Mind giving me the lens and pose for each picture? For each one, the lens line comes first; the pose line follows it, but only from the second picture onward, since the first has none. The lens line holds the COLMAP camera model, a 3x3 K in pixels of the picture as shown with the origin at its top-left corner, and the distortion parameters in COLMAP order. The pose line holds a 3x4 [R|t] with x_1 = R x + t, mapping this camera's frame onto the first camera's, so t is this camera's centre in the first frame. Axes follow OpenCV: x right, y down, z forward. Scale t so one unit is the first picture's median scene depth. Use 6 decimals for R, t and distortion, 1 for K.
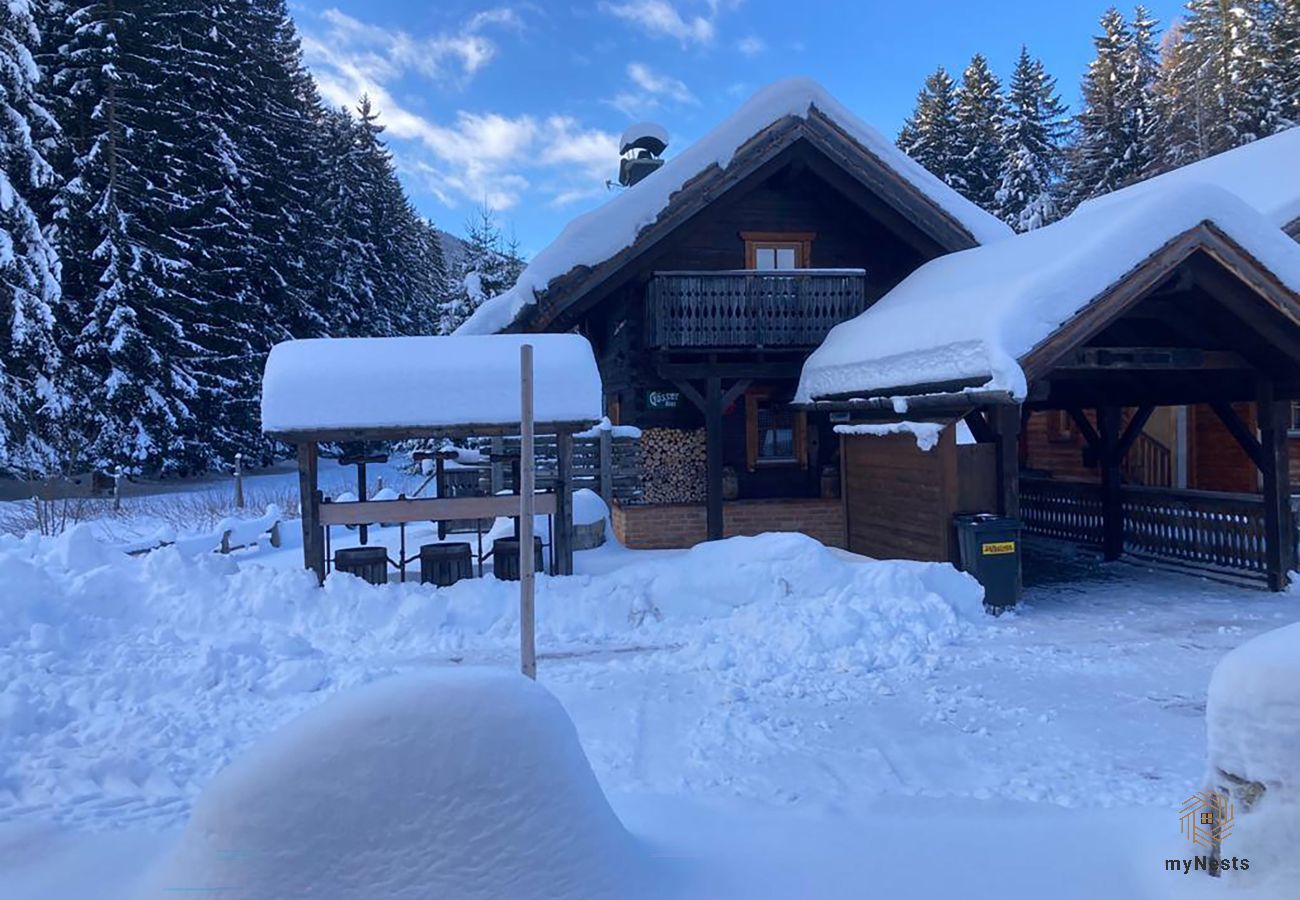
lens RADIAL K [[1084.8, 0, 596.3], [0, 1084.8, 451.4], [0, 0, 1]] dist [0.012626, 0.011427]
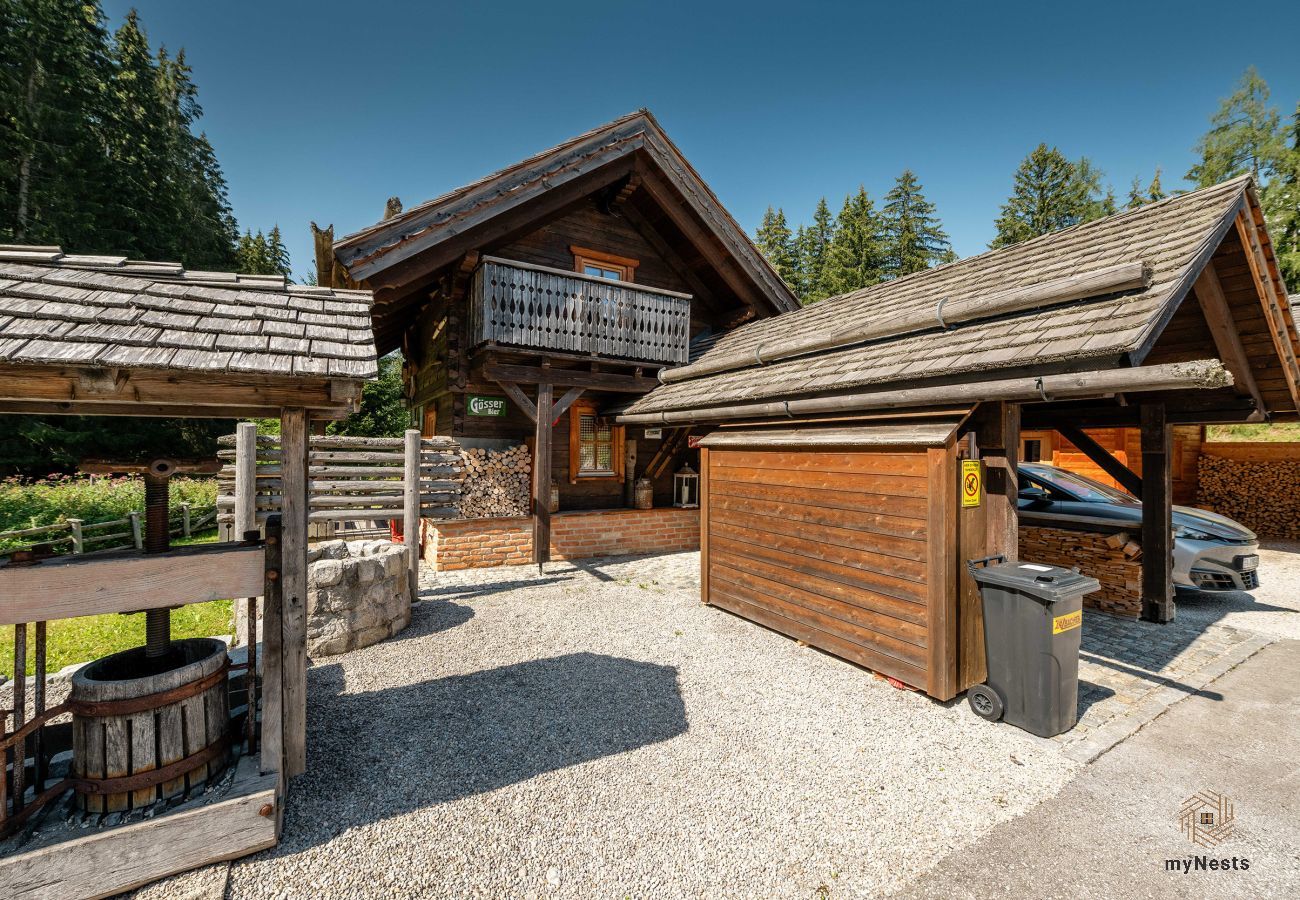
lens RADIAL K [[567.6, 0, 653.1], [0, 567.6, 441.5], [0, 0, 1]] dist [-0.002178, -0.000165]
pose [[0.927214, 0.036176, 0.372780, 0.014833], [-0.020556, 0.998739, -0.045792, 0.001661], [-0.373967, 0.034797, 0.926789, 0.515741]]
